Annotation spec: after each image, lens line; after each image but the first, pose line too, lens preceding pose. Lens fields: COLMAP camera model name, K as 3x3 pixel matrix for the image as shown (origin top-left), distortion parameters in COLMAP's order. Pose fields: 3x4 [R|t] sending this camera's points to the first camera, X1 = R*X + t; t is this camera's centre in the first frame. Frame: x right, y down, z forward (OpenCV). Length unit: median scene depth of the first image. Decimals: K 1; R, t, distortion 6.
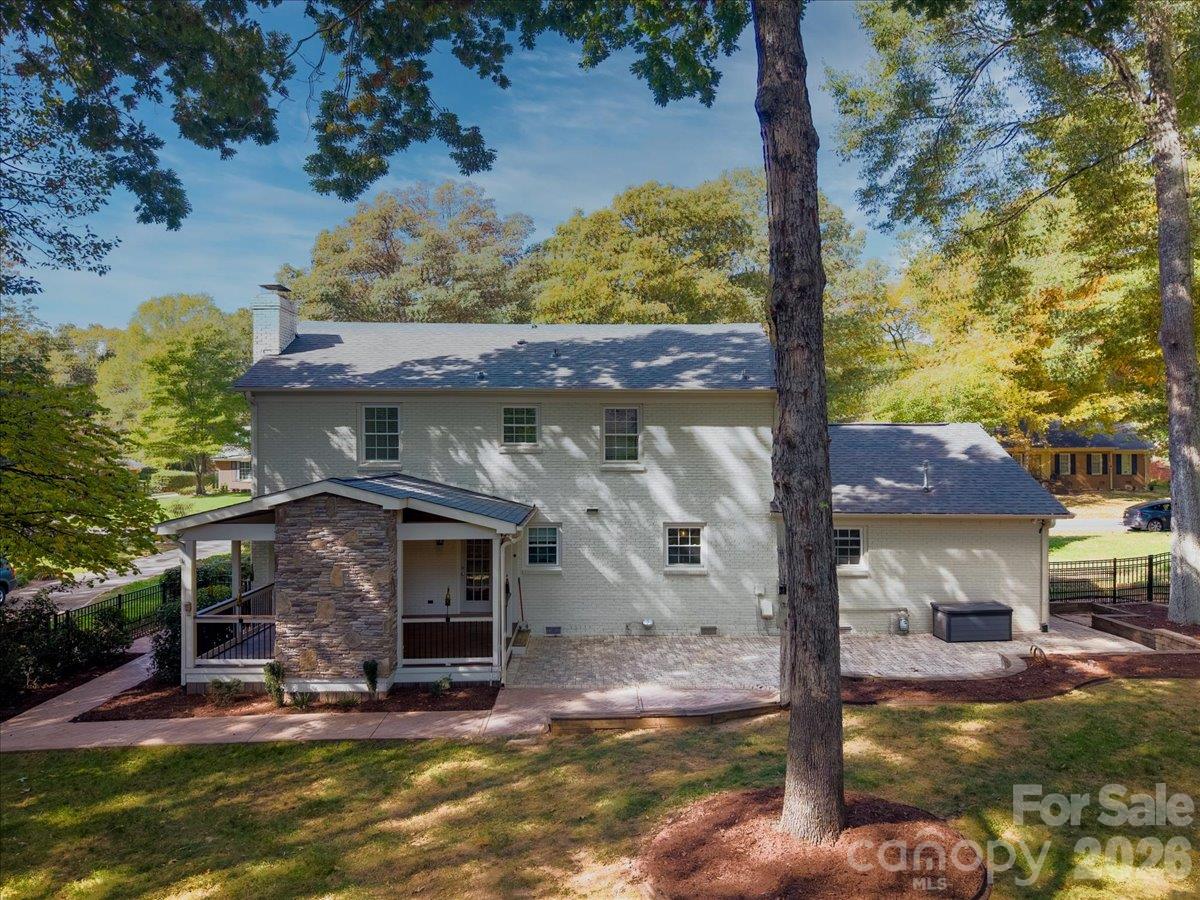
lens RADIAL K [[802.3, 0, 584.8], [0, 802.3, 446.5], [0, 0, 1]] dist [0.010539, 0.001201]
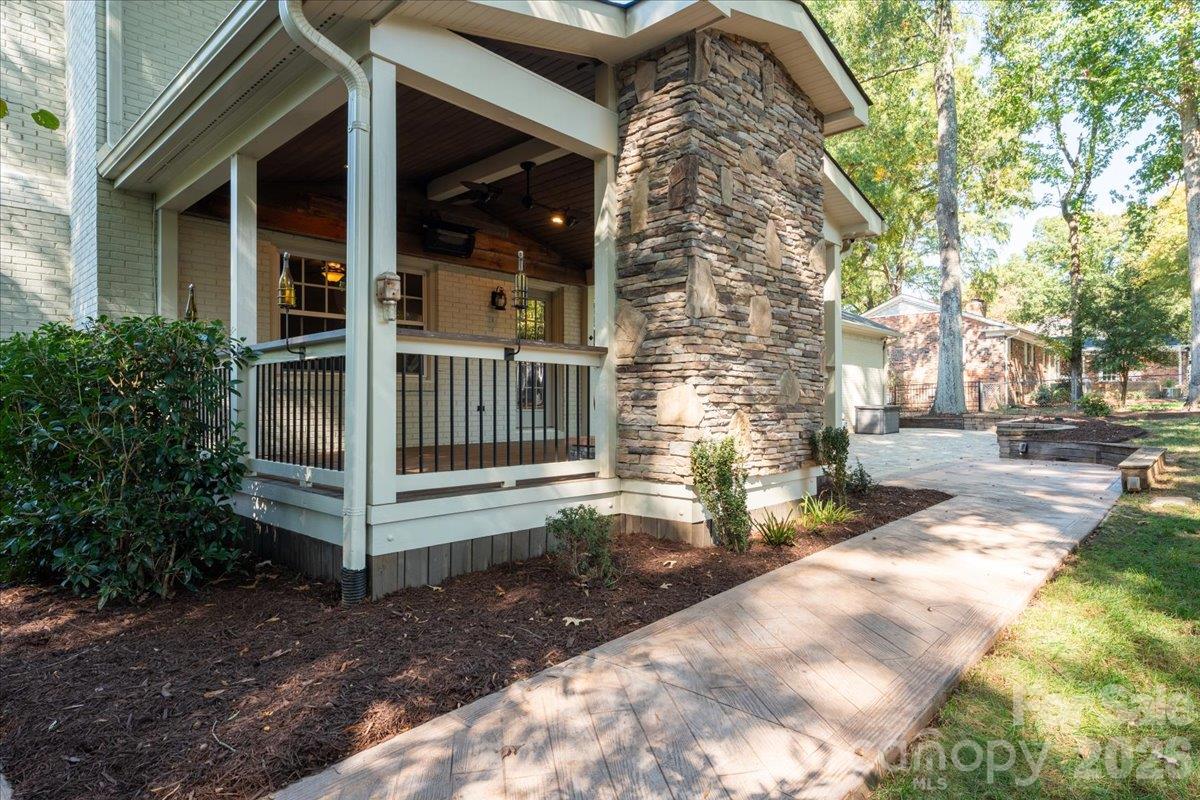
lens RADIAL K [[668.0, 0, 600.0], [0, 668.0, 400.0], [0, 0, 1]] dist [-0.000301, 0.000168]
pose [[0.674424, 0.008350, 0.738297, -0.612655], [-0.009902, 0.999948, -0.002264, 0.237275], [-0.738278, -0.005784, 0.674472, 0.784093]]
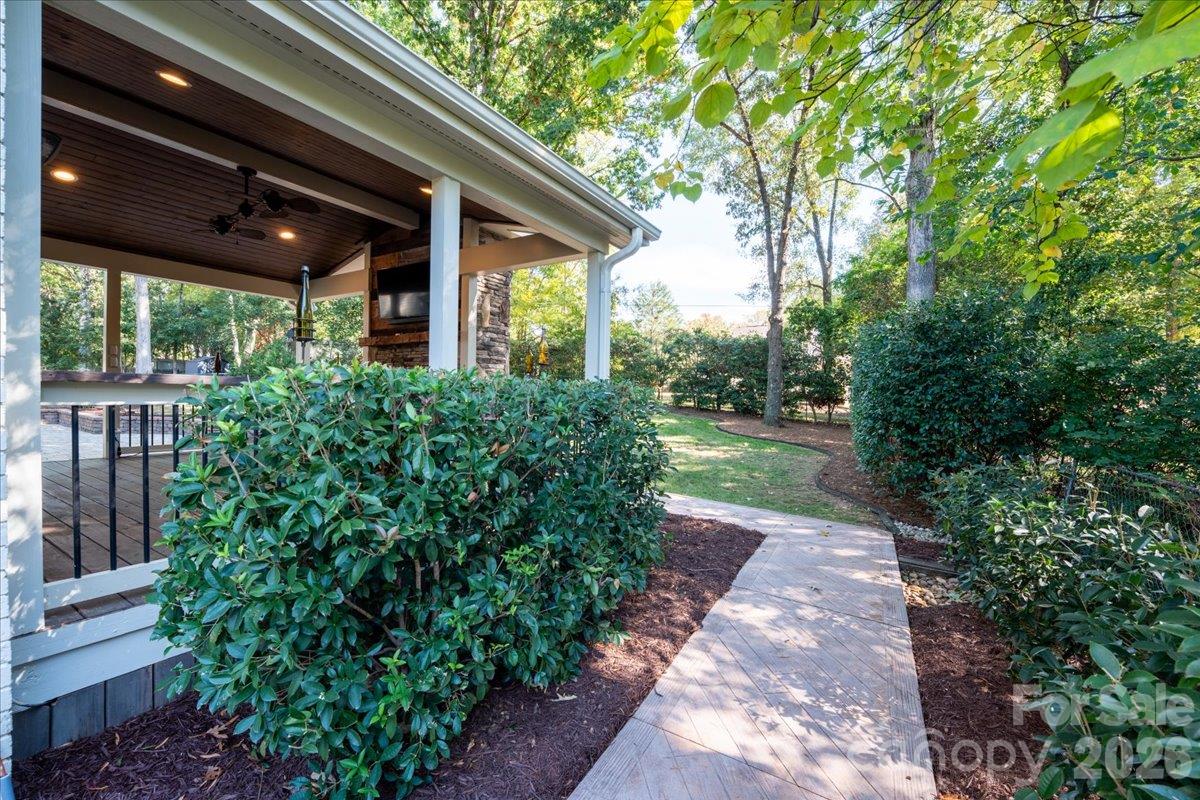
lens RADIAL K [[490.3, 0, 600.0], [0, 490.3, 400.0], [0, 0, 1]] dist [-0.035097, 0.006708]
pose [[-0.862117, -0.016543, 0.506439, -0.668713], [-0.020783, 0.999780, -0.002721, 0.217808], [-0.506282, -0.012872, -0.862272, 1.320654]]
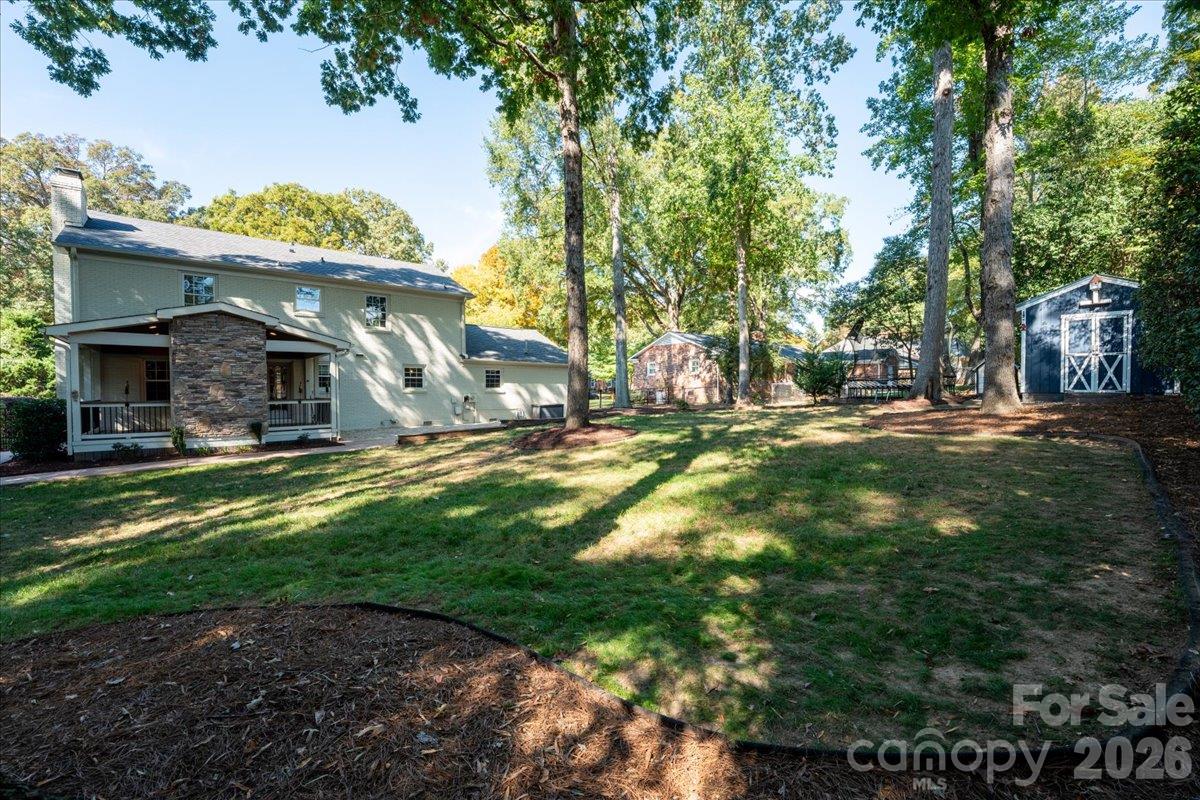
lens RADIAL K [[490.3, 0, 600.0], [0, 490.3, 400.0], [0, 0, 1]] dist [-0.035097, 0.006708]
pose [[0.754694, -0.012804, 0.655952, -0.354010], [-0.003678, 0.999711, 0.023745, 0.186729], [-0.656066, -0.020333, 0.754429, -0.123912]]
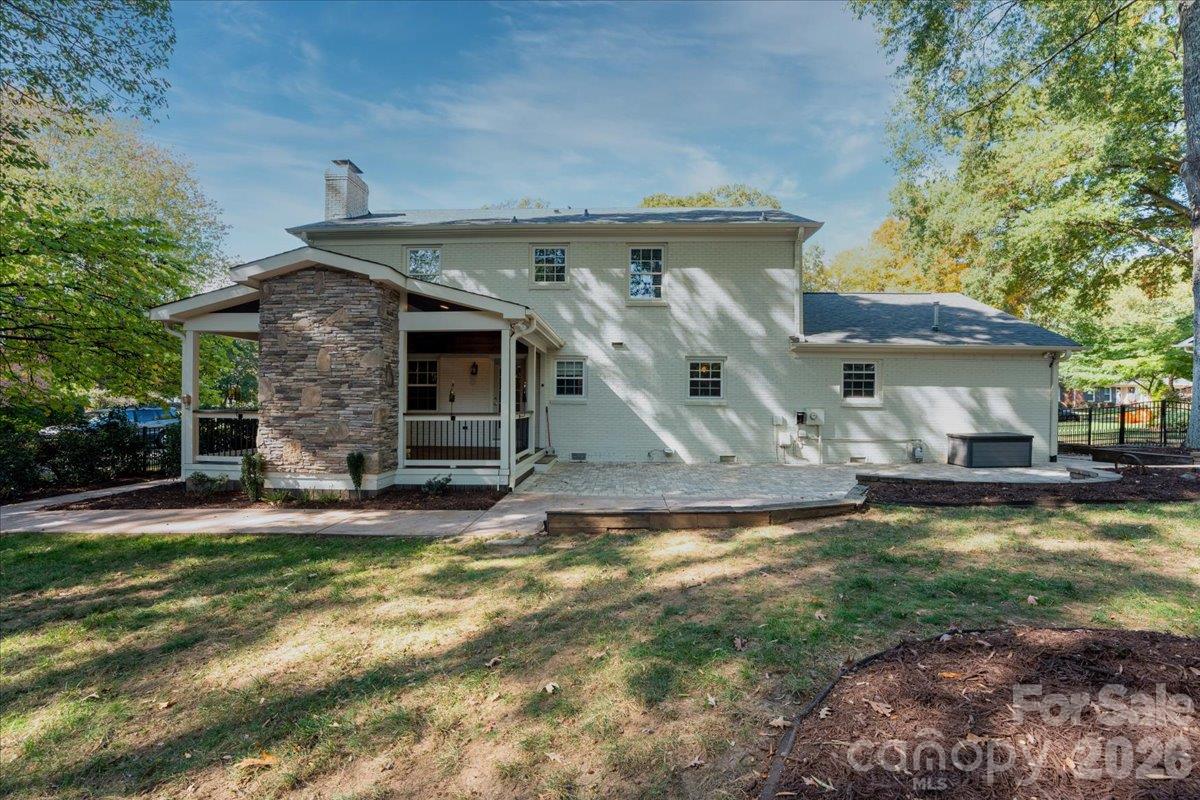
lens RADIAL K [[490.3, 0, 600.0], [0, 490.3, 400.0], [0, 0, 1]] dist [-0.035097, 0.006708]
pose [[0.998811, 0.010636, -0.047577, 0.022746], [-0.010505, 0.999940, 0.003002, 0.191964], [0.047607, -0.002499, 0.998863, 0.454334]]
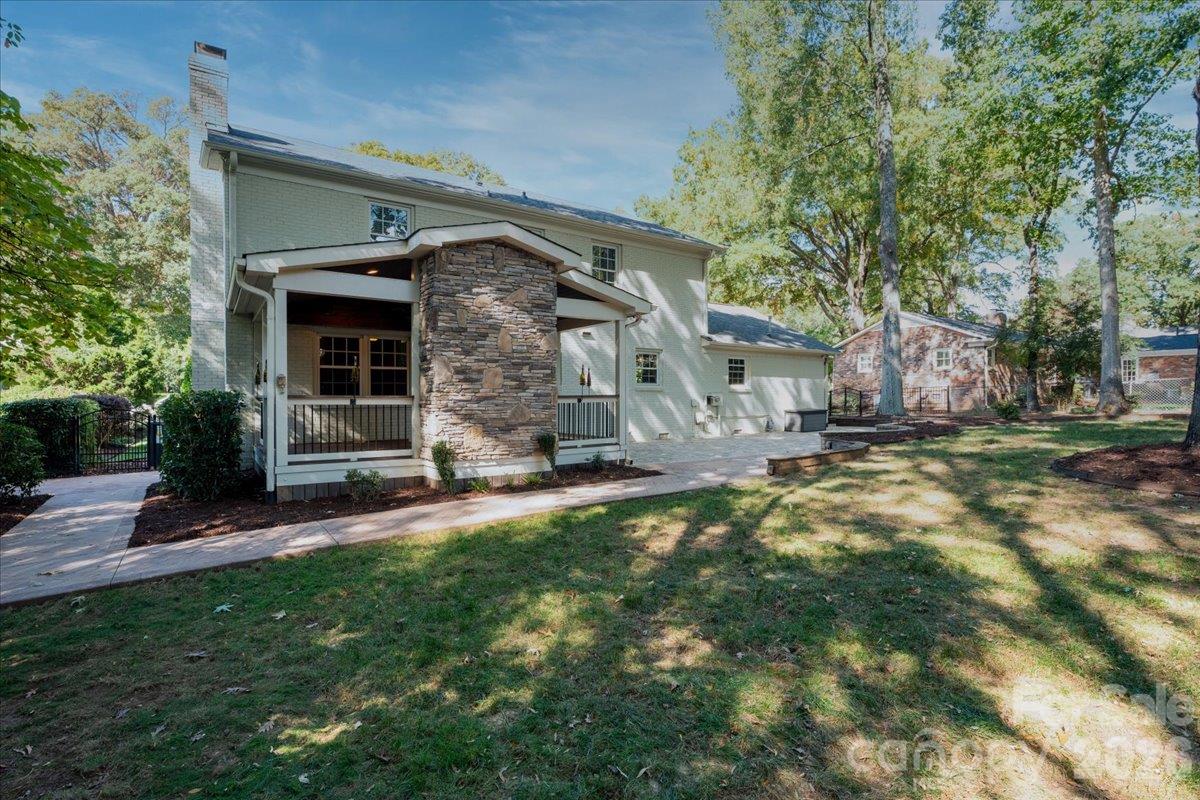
lens RADIAL K [[572.2, 0, 604.6], [0, 572.2, 400.8], [0, 0, 1]] dist [-0.018312, 0.000693]
pose [[0.819384, -0.001159, 0.573244, -0.544641], [-0.006619, 0.999912, 0.011483, 0.208408], [-0.573207, -0.013203, 0.819304, 0.418328]]
